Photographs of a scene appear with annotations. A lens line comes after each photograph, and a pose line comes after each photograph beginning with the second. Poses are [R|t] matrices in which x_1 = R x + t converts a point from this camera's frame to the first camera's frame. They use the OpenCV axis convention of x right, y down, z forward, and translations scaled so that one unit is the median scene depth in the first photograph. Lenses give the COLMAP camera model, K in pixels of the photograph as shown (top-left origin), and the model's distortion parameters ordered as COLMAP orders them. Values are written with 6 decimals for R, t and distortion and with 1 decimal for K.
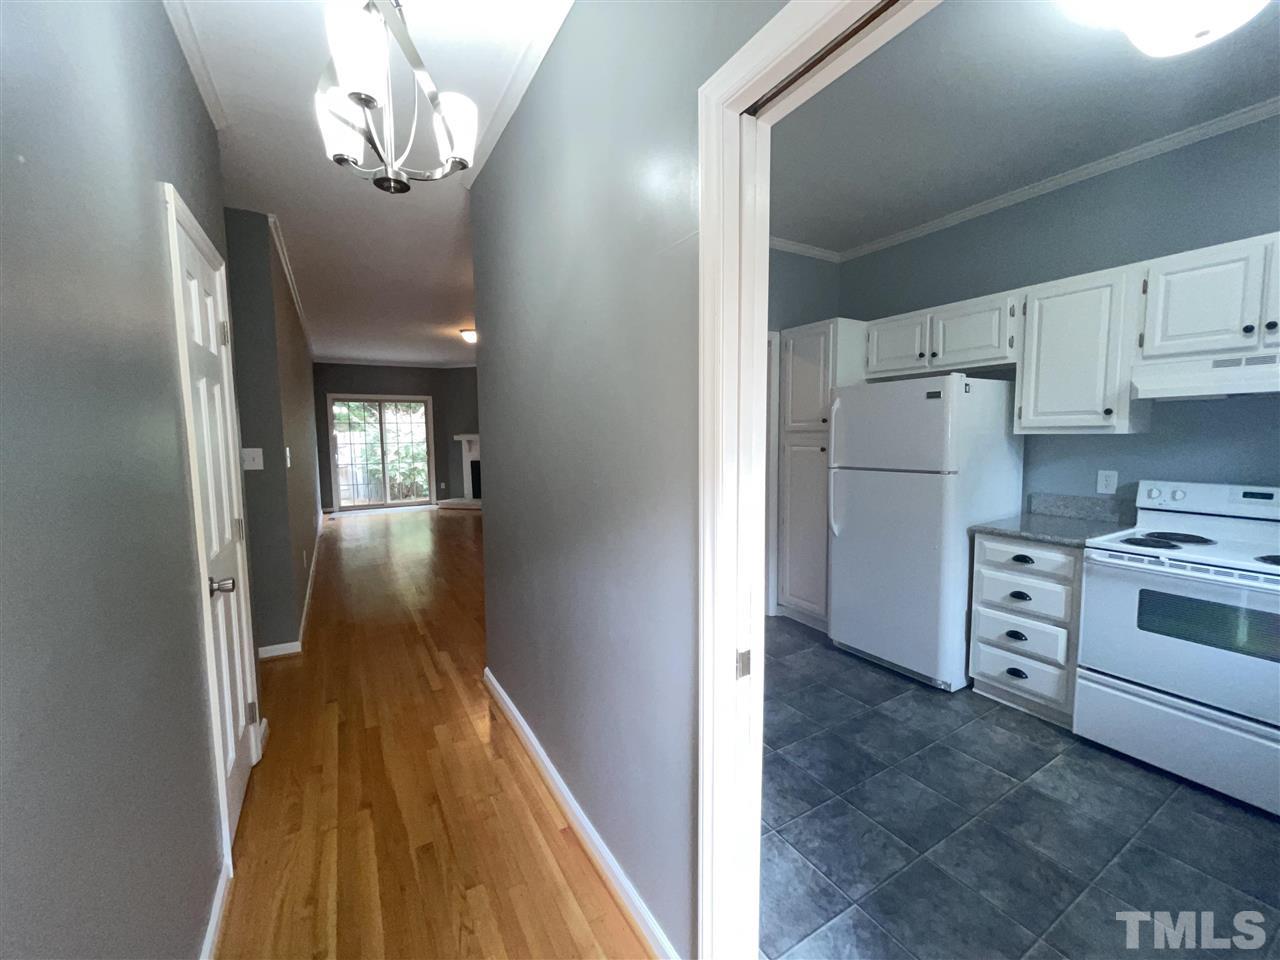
lens RADIAL K [[515.5, 0, 637.3], [0, 515.5, 478.1], [0, 0, 1]] dist [-0.002848, 0.001062]
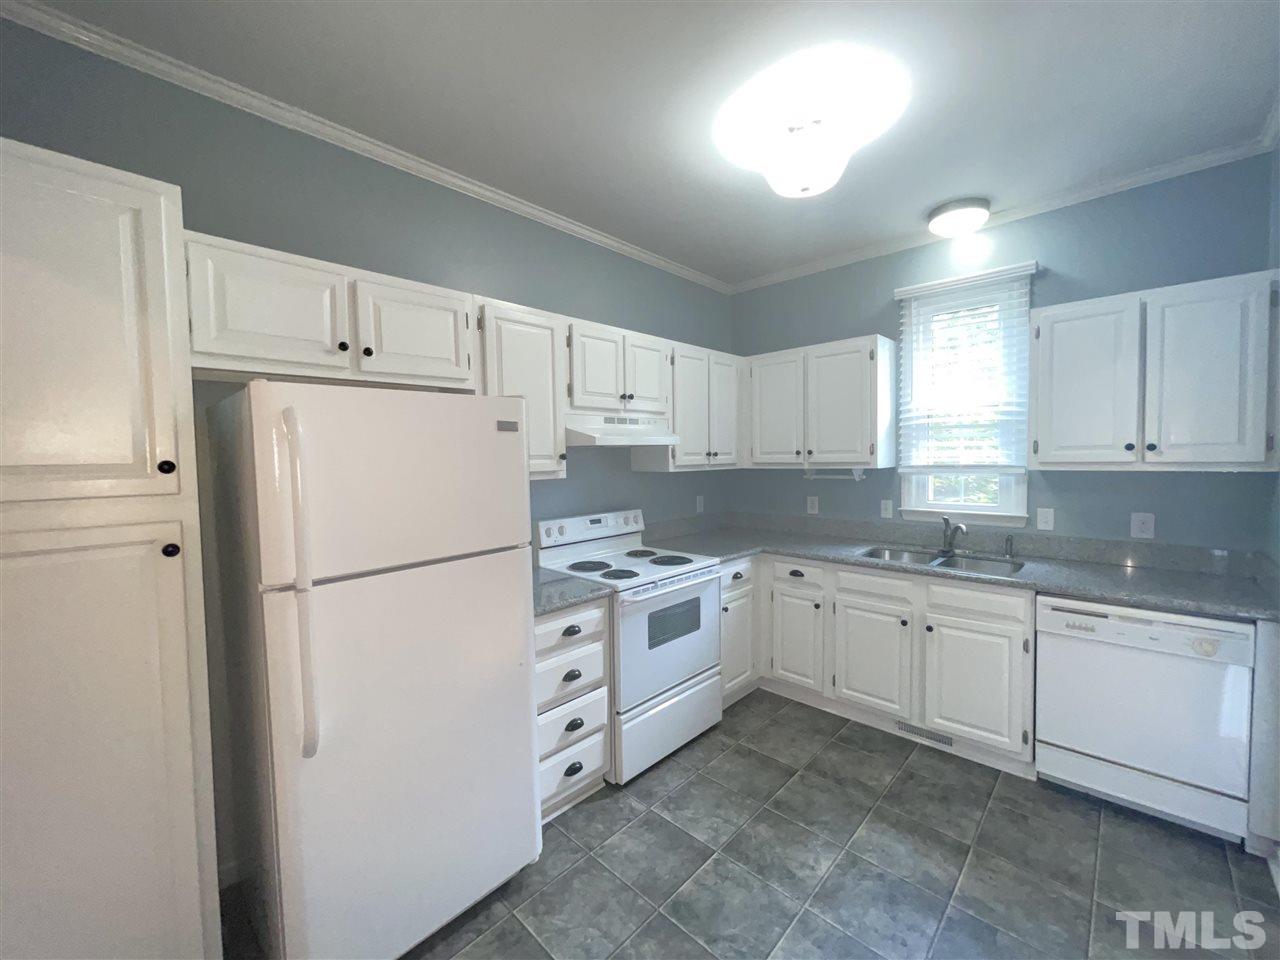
lens RADIAL K [[515.5, 0, 635.5], [0, 515.5, 477.1], [0, 0, 1]] dist [-0.002848, 0.001062]
pose [[-0.272879, -0.027225, 0.961663, -0.073801], [0.101466, 0.993210, 0.056909, -0.120536], [-0.956683, 0.113105, -0.268264, 1.038775]]
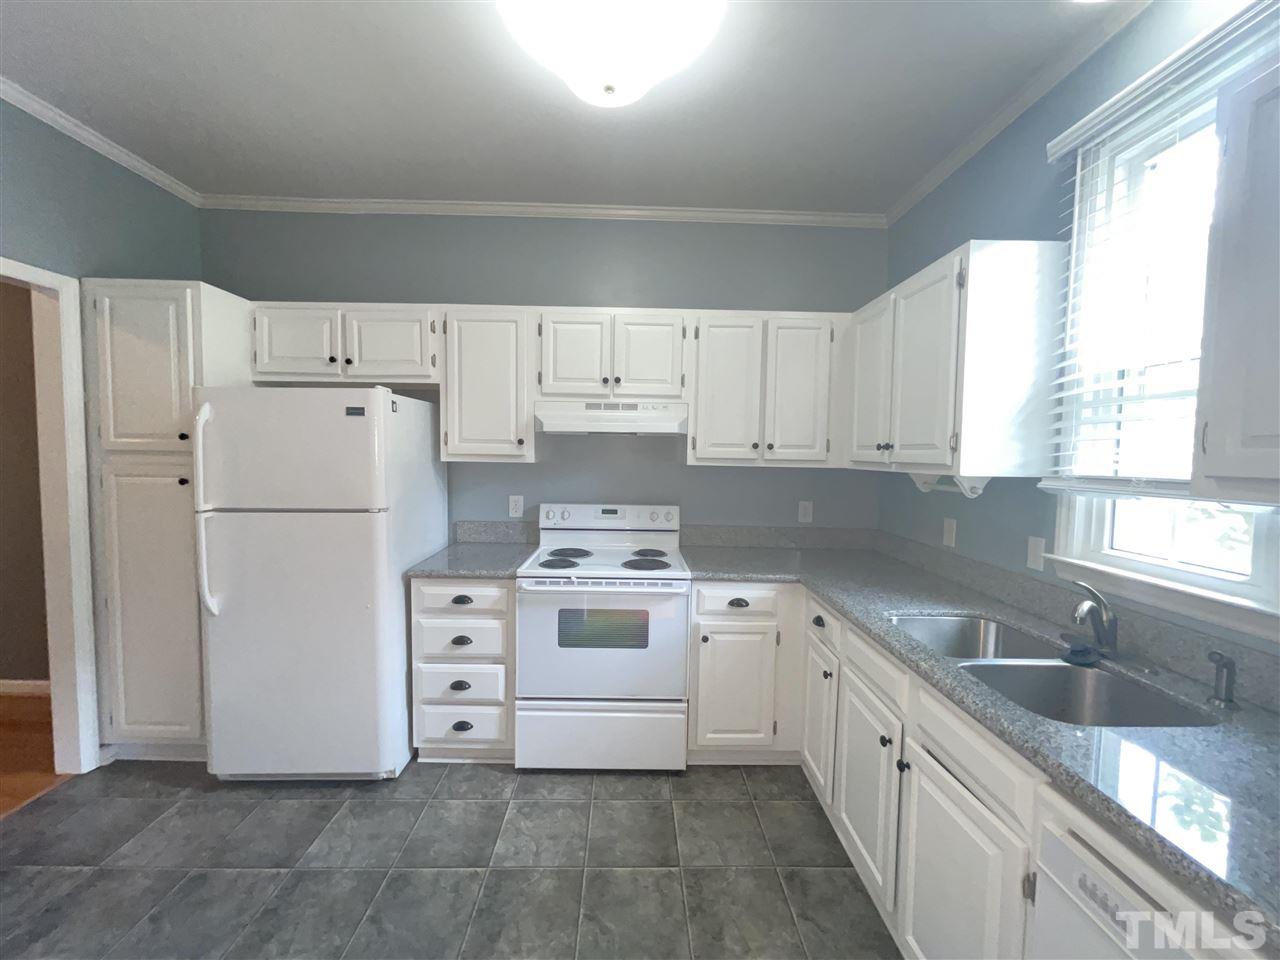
lens RADIAL K [[515.5, 0, 636.2], [0, 515.5, 477.5], [0, 0, 1]] dist [-0.002848, 0.001062]
pose [[0.490626, -0.027144, 0.870947, 0.105542], [0.052896, 0.998599, 0.001324, -0.041432], [-0.869763, 0.045420, 0.491375, 0.259037]]
